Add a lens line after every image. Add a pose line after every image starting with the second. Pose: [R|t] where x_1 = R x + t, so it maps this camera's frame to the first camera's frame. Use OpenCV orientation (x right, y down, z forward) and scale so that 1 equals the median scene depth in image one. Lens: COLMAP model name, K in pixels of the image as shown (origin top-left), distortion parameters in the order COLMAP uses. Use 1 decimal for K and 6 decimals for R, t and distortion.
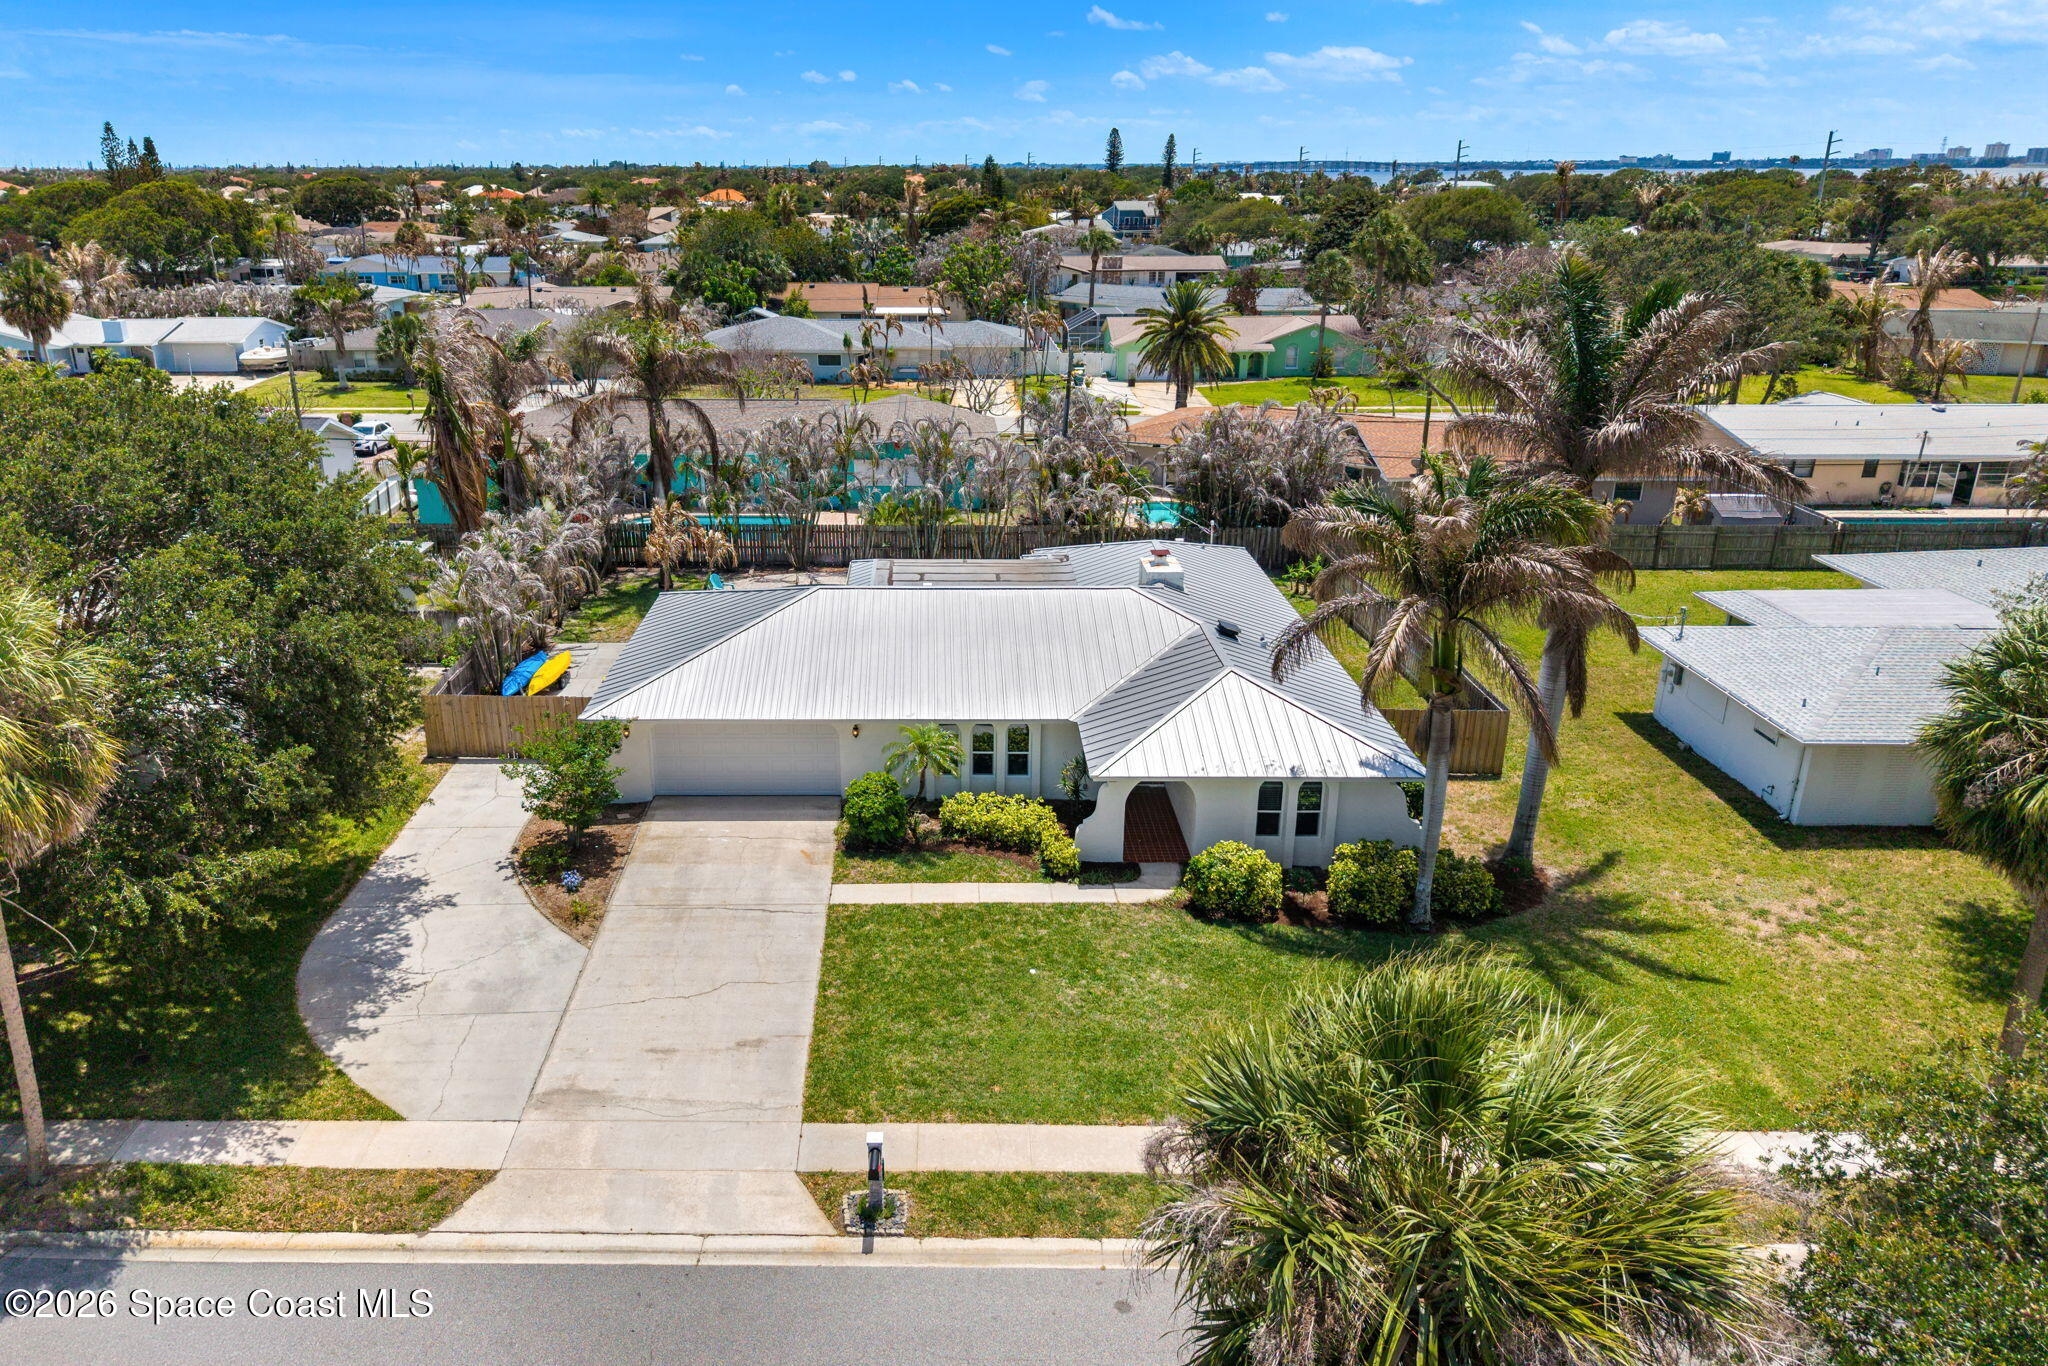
lens RADIAL K [[1439.9, 0, 900.5], [0, 1439.9, 665.2], [0, 0, 1]] dist [0.052907, -0.059818]
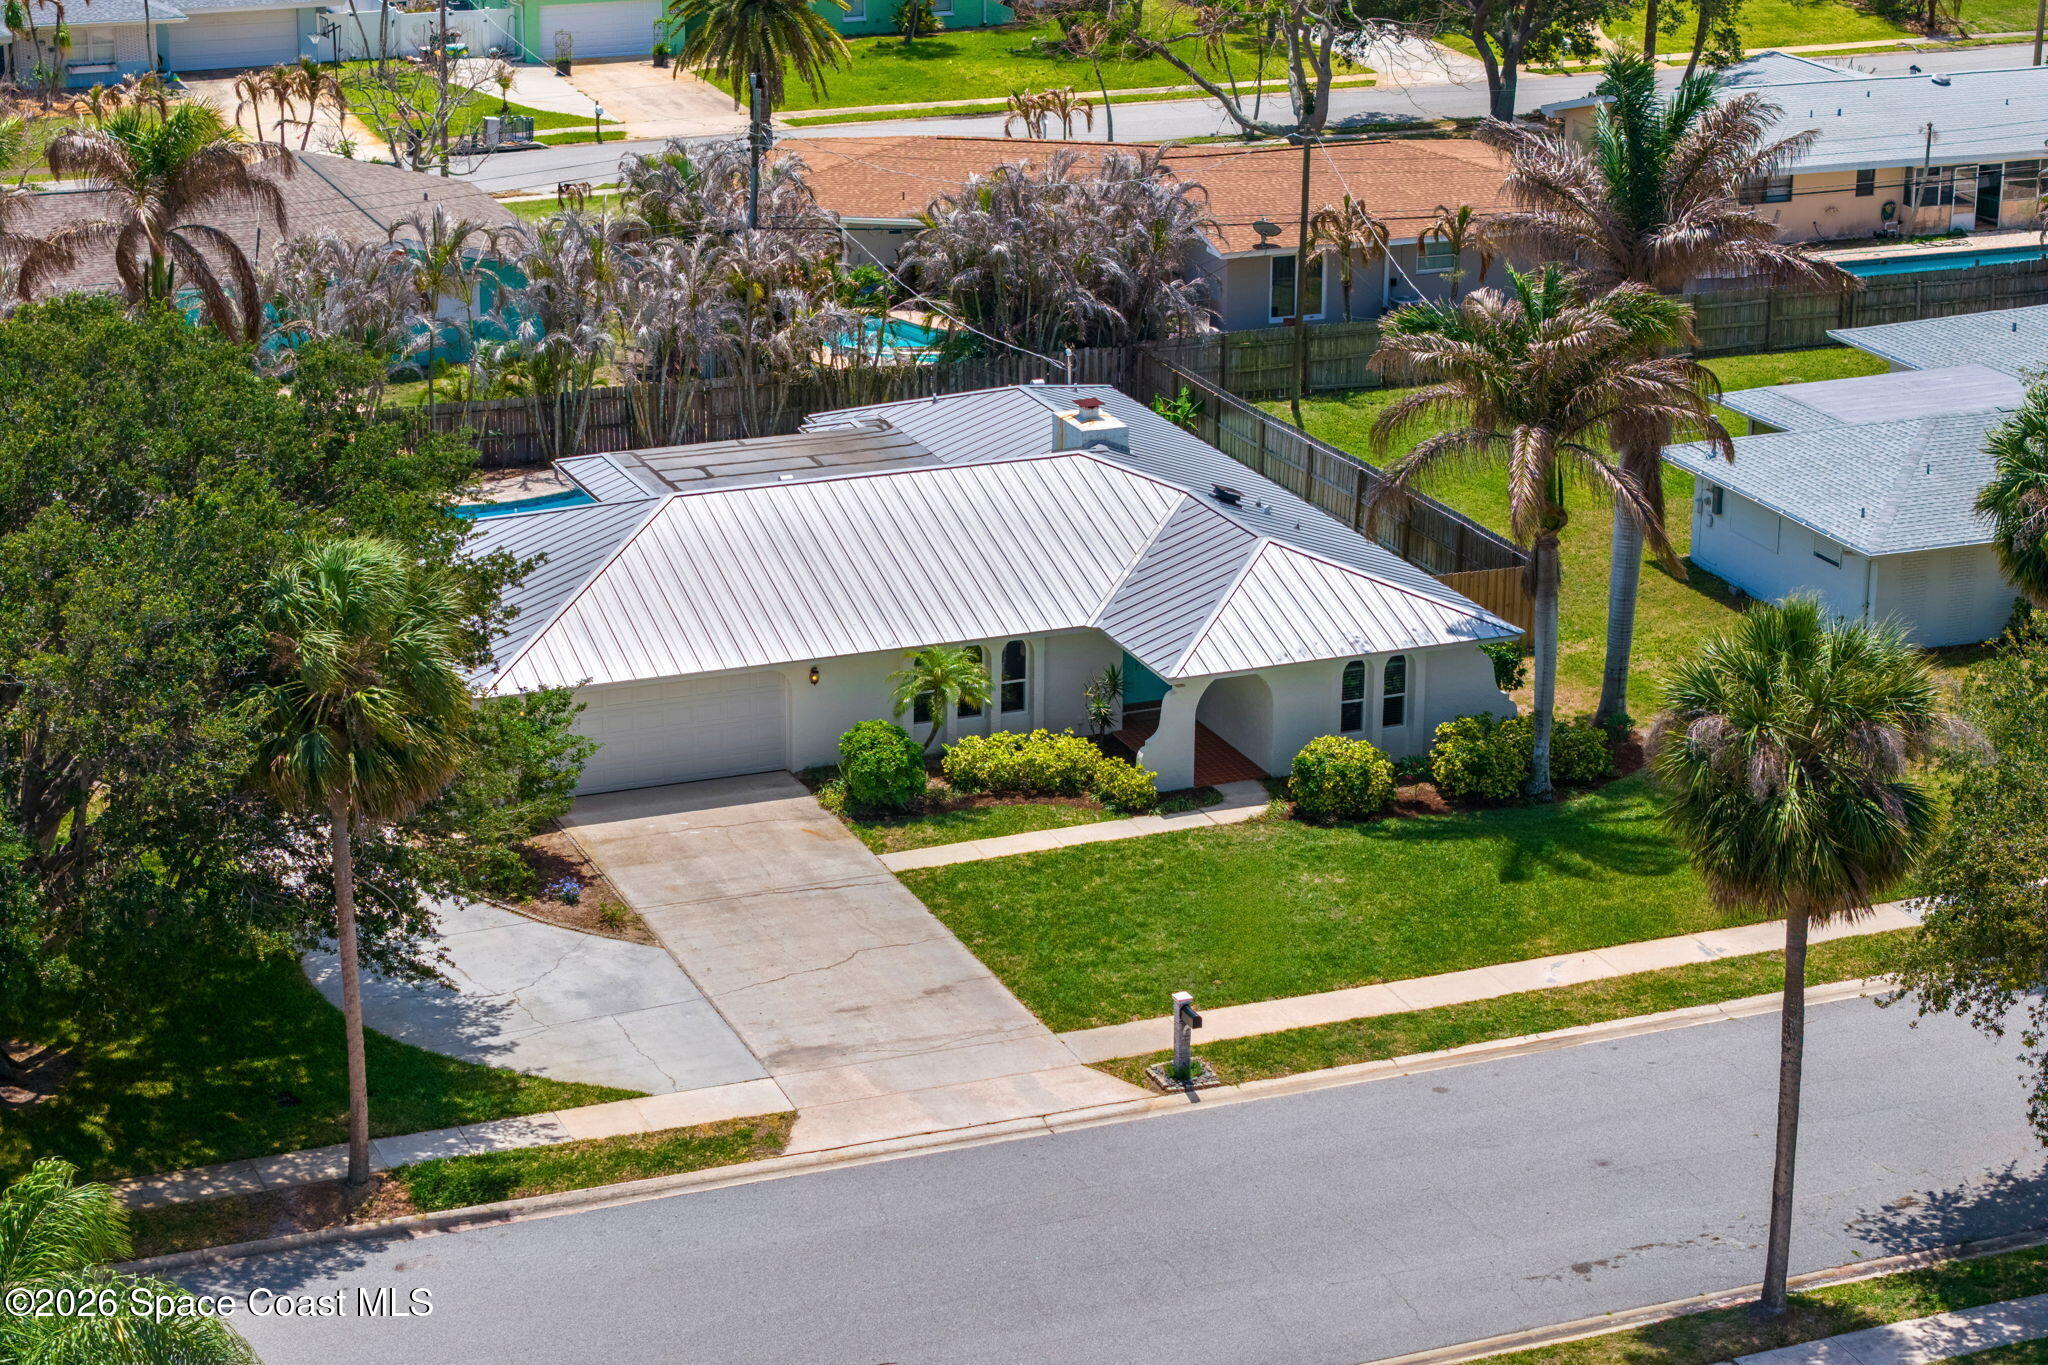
lens RADIAL K [[4106.8, 0, 1024.0], [0, 4106.8, 682.5], [0, 0, 1]] dist [-0.236879, 0.292174]
pose [[0.921258, -0.116106, 0.371218, -0.791049], [0.120174, 0.992677, 0.012243, 0.039470], [-0.369921, 0.033332, 0.928465, -1.116321]]
